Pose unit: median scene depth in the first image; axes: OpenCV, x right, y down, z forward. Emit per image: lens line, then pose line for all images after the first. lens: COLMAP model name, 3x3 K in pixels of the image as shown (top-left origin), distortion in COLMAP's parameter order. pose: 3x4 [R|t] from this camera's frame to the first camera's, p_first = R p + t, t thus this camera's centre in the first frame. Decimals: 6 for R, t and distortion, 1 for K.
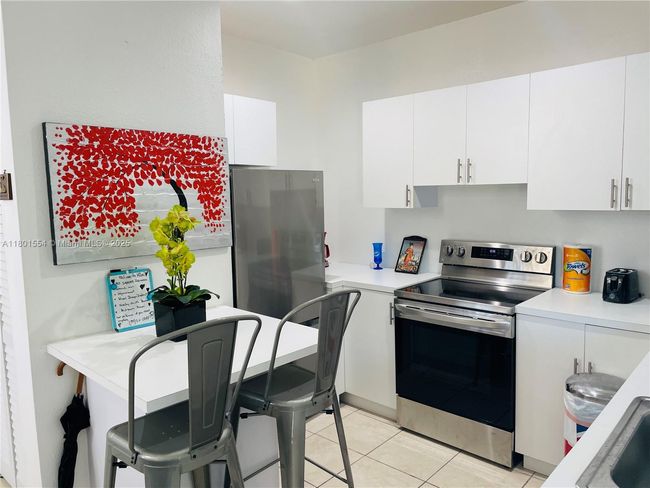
lens RADIAL K [[489.4, 0, 322.0], [0, 489.4, 245.0], [0, 0, 1]] dist [0.017568, -0.006931]
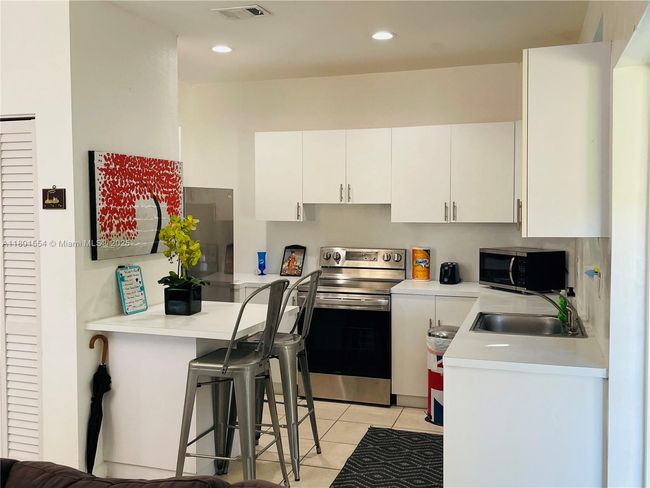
lens RADIAL K [[646.8, 0, 326.0], [0, 646.8, 242.9], [0, 0, 1]] dist [0.025943, 0.000000]
pose [[0.908008, -0.004962, 0.418924, -0.594338], [0.027439, 0.998487, -0.047645, 0.079119], [-0.418054, 0.054757, 0.906770, -0.673065]]
